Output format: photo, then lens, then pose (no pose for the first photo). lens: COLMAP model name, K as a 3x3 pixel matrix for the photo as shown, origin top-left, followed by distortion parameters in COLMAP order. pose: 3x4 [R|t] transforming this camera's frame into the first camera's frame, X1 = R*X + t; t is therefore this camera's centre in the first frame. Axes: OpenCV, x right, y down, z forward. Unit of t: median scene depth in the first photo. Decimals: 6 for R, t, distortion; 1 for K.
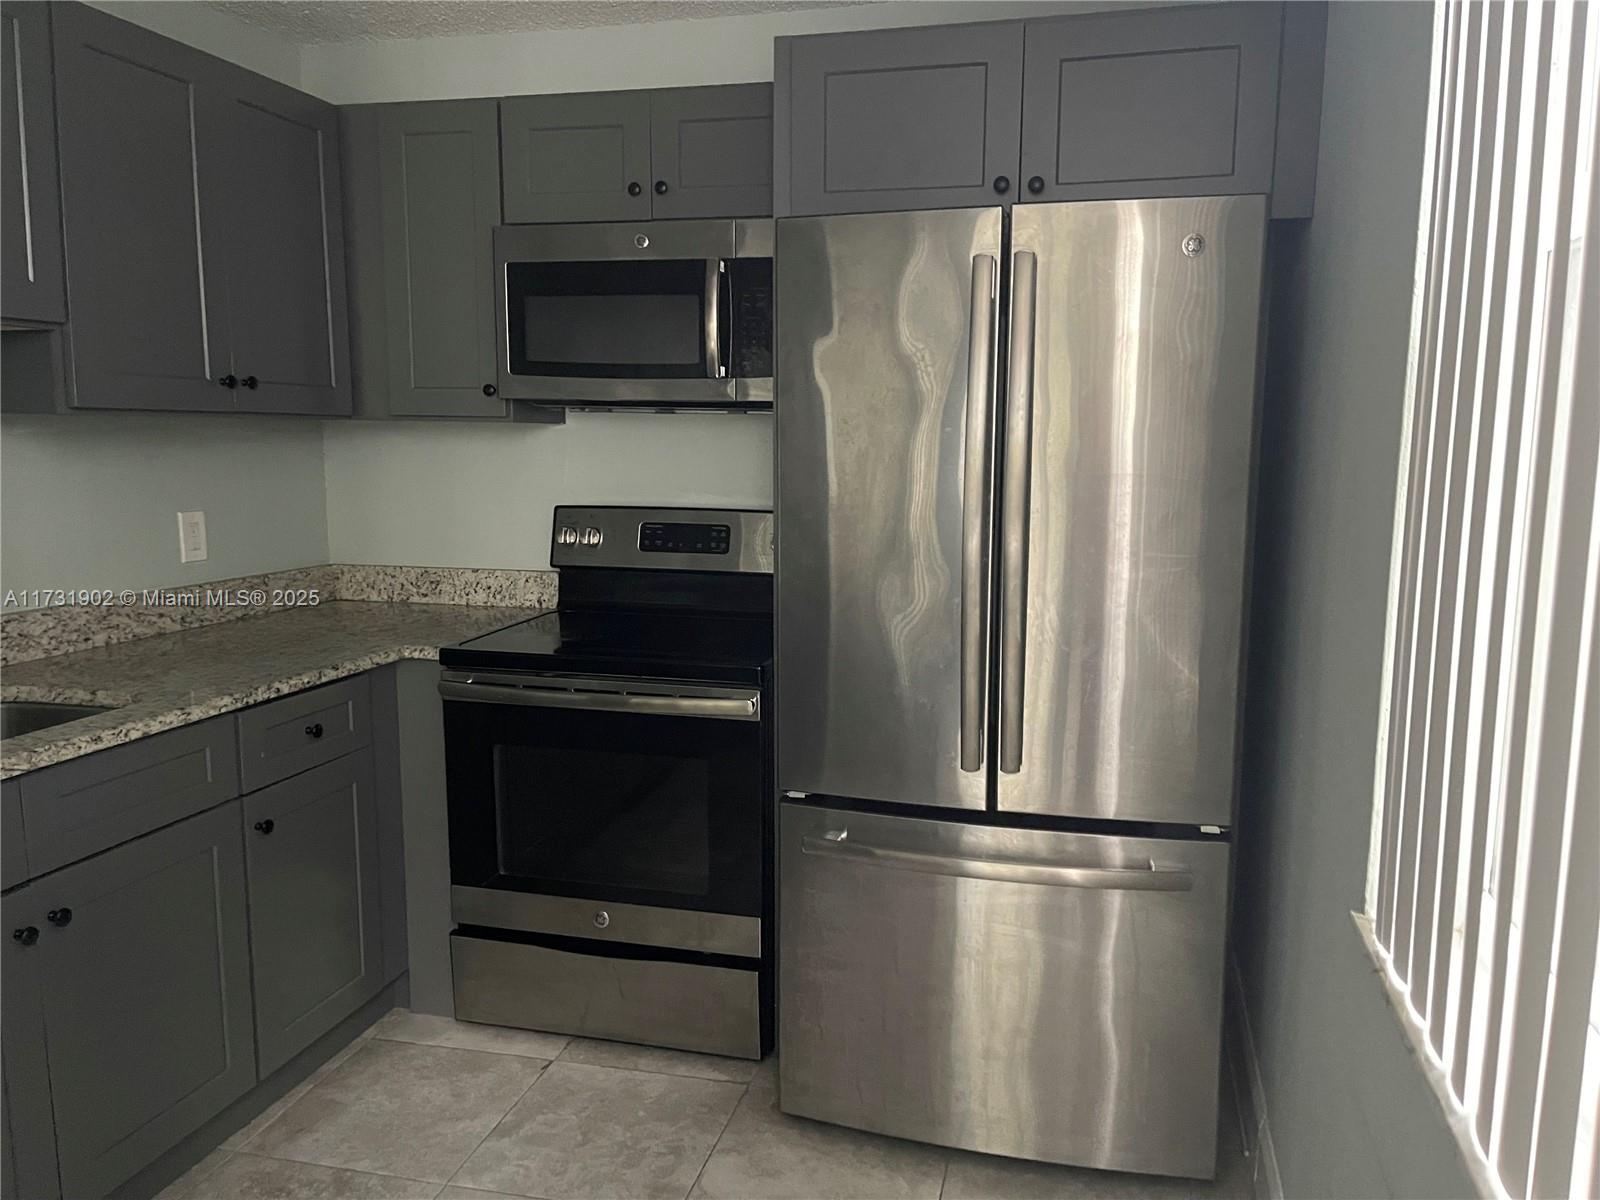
lens RADIAL K [[1208.3, 0, 813.9], [0, 1208.3, 606.6], [0, 0, 1]] dist [0.080517, -0.084253]
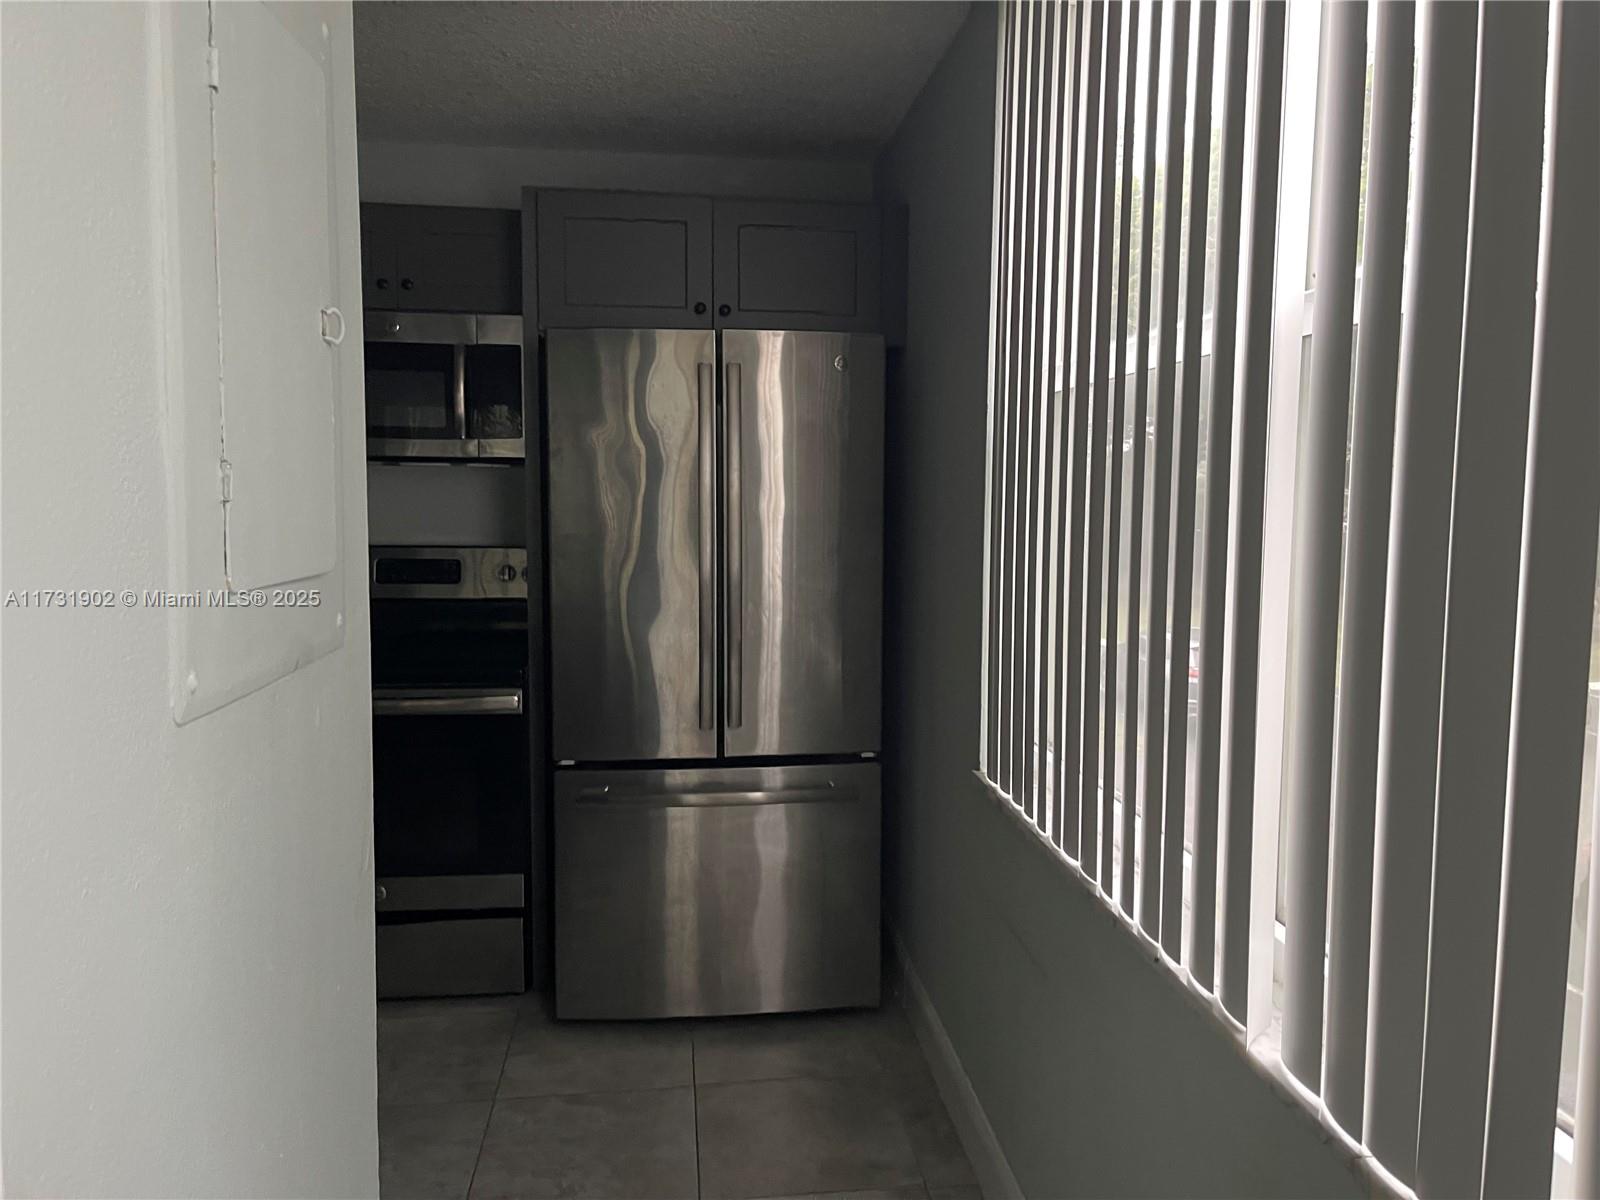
lens RADIAL K [[1208.3, 0, 818.6], [0, 1208.3, 572.7], [0, 0, 1]] dist [0.080517, -0.084253]
pose [[0.933944, -0.028980, 0.356244, -0.189540], [0.050038, 0.997493, -0.050039, 0.026945], [-0.353901, 0.064559, 0.933052, -0.273450]]
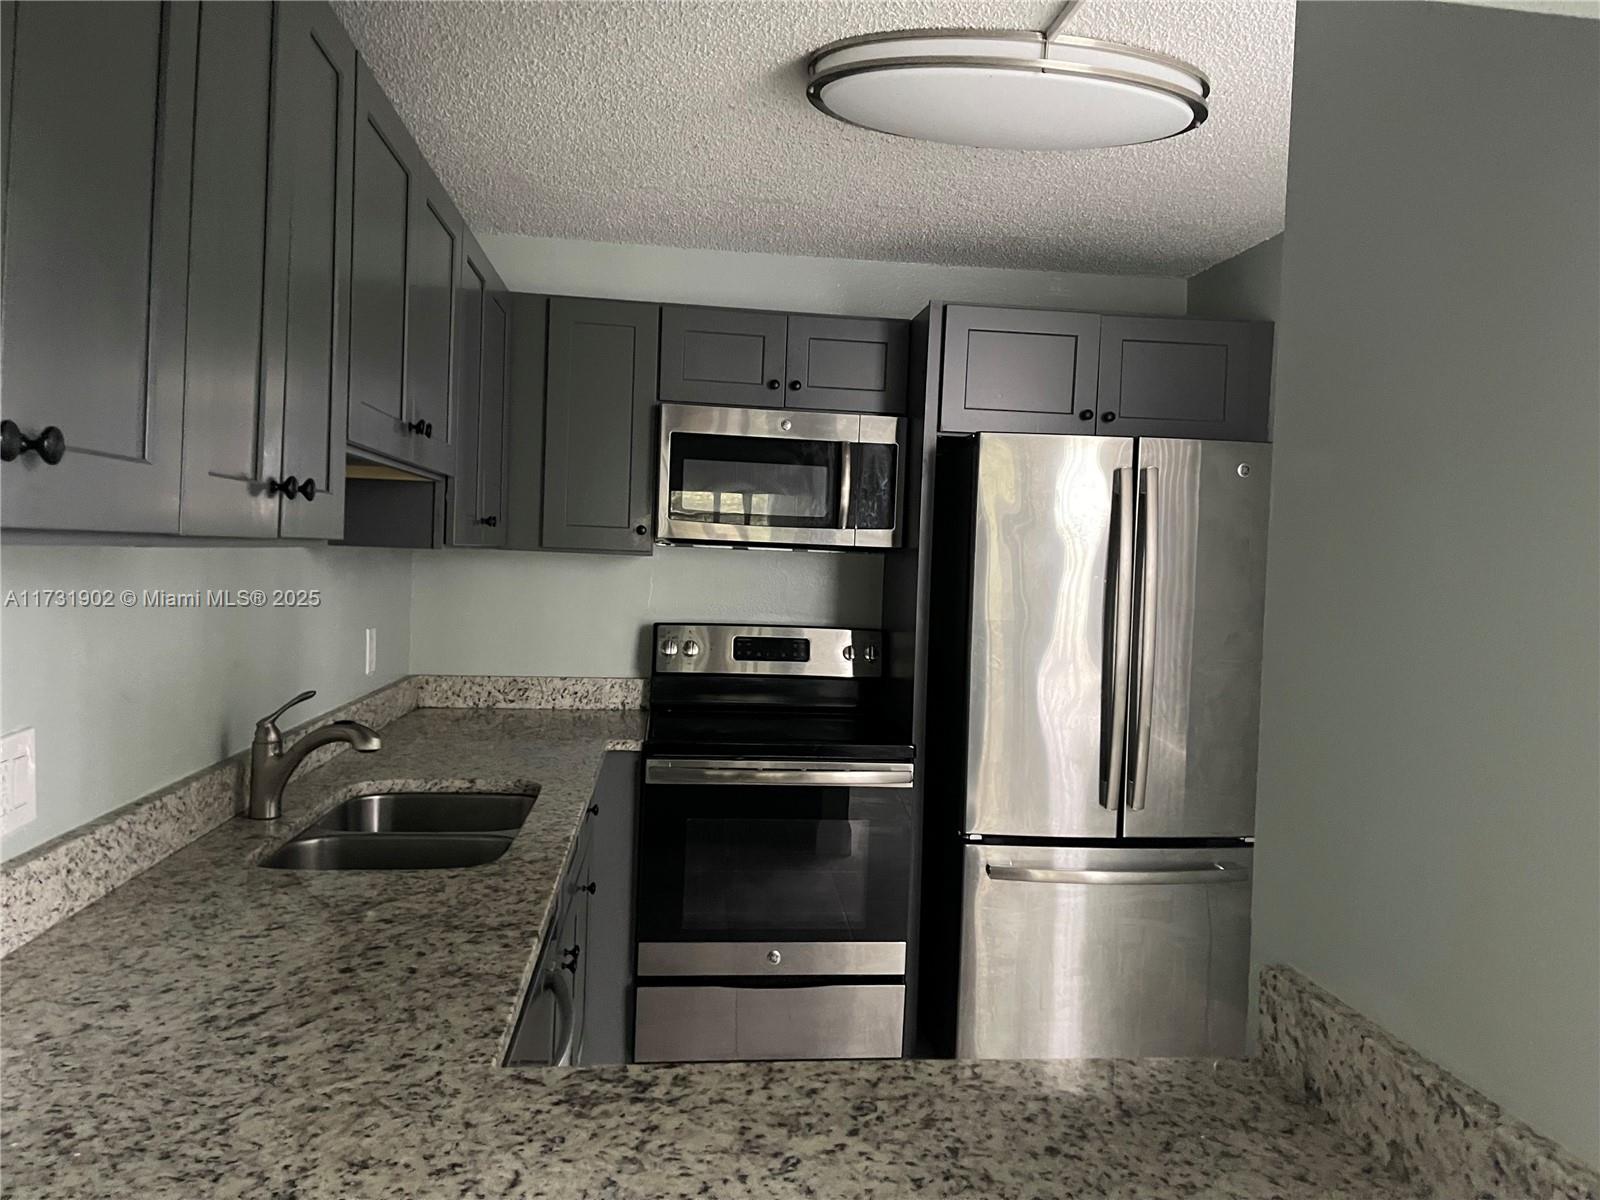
lens RADIAL K [[1208.3, 0, 828.2], [0, 1208.3, 582.7], [0, 0, 1]] dist [0.080517, -0.084253]
pose [[0.932416, 0.017386, 0.360969, -0.575964], [0.021990, 0.994262, -0.104691, 0.007562], [-0.360717, 0.105553, 0.926683, -0.211267]]
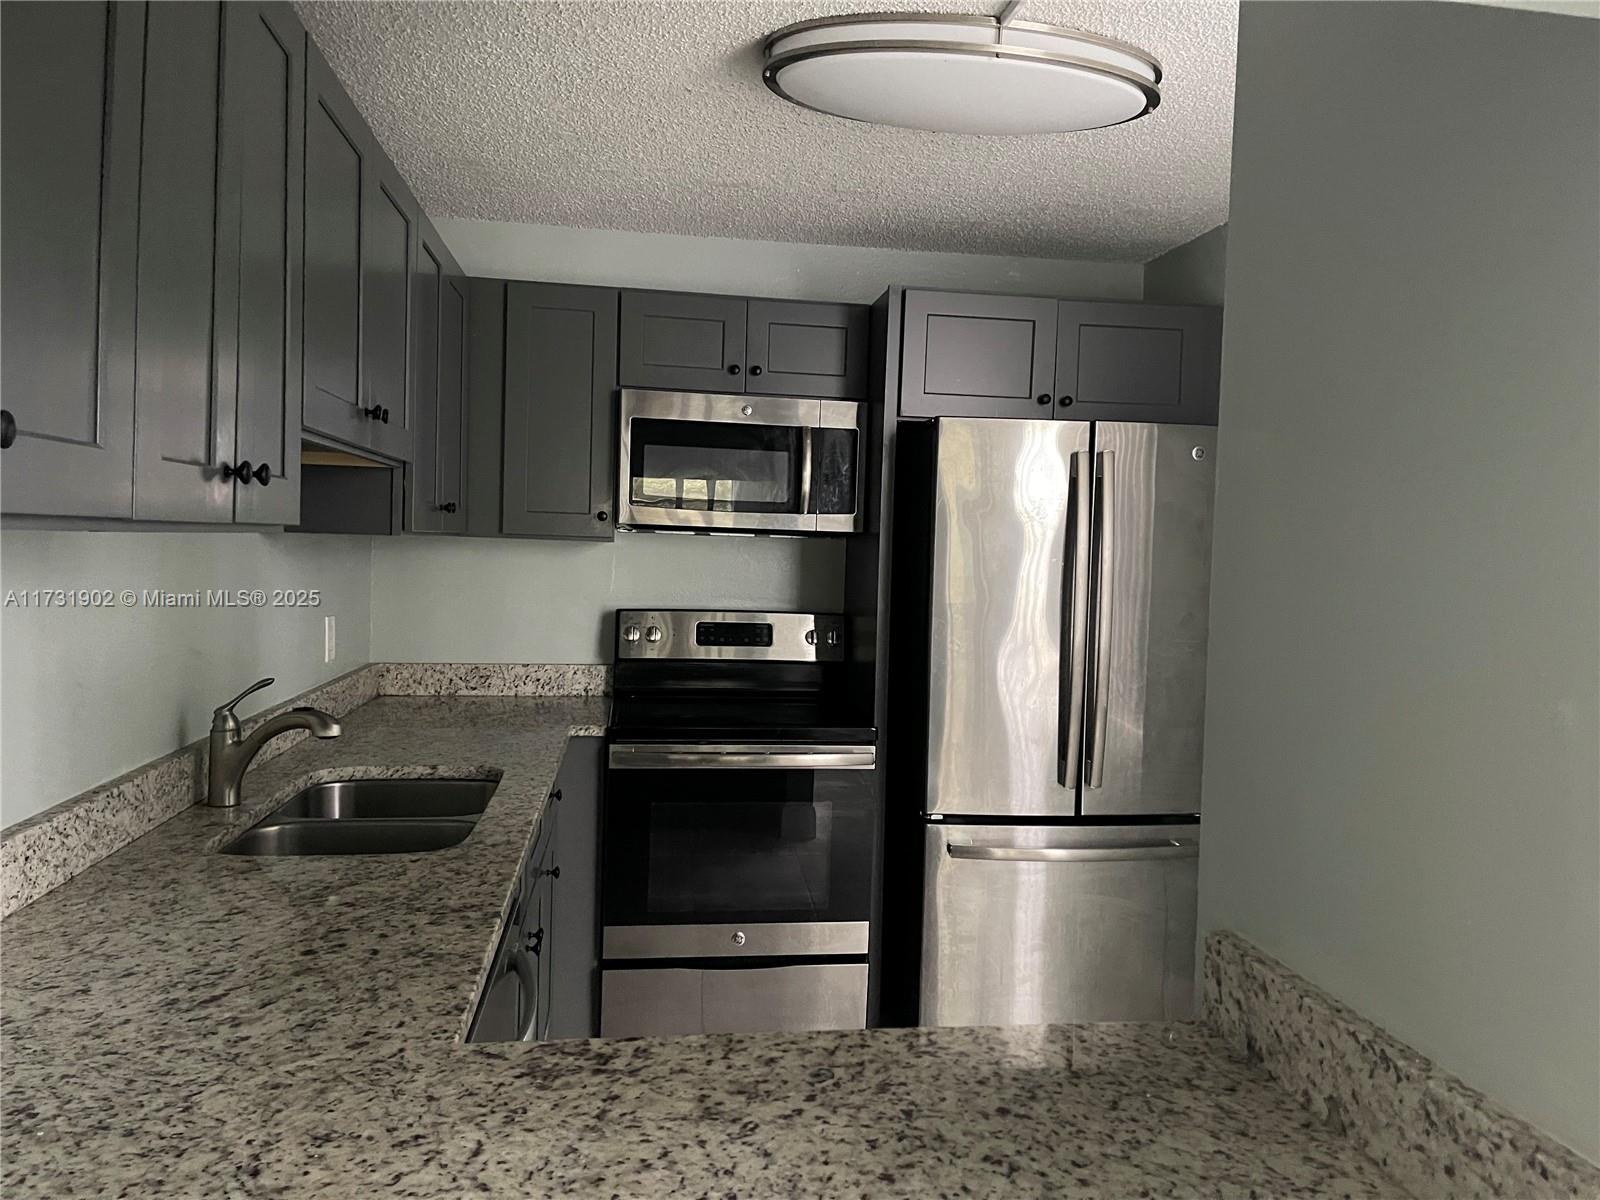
lens RADIAL K [[1208.3, 0, 826.9], [0, 1208.3, 588.1], [0, 0, 1]] dist [0.080517, -0.084253]
pose [[0.922238, 0.004672, 0.386594, -0.574907], [0.032139, 0.995540, -0.088699, 0.010950], [-0.385284, 0.094227, 0.917975, -0.219383]]
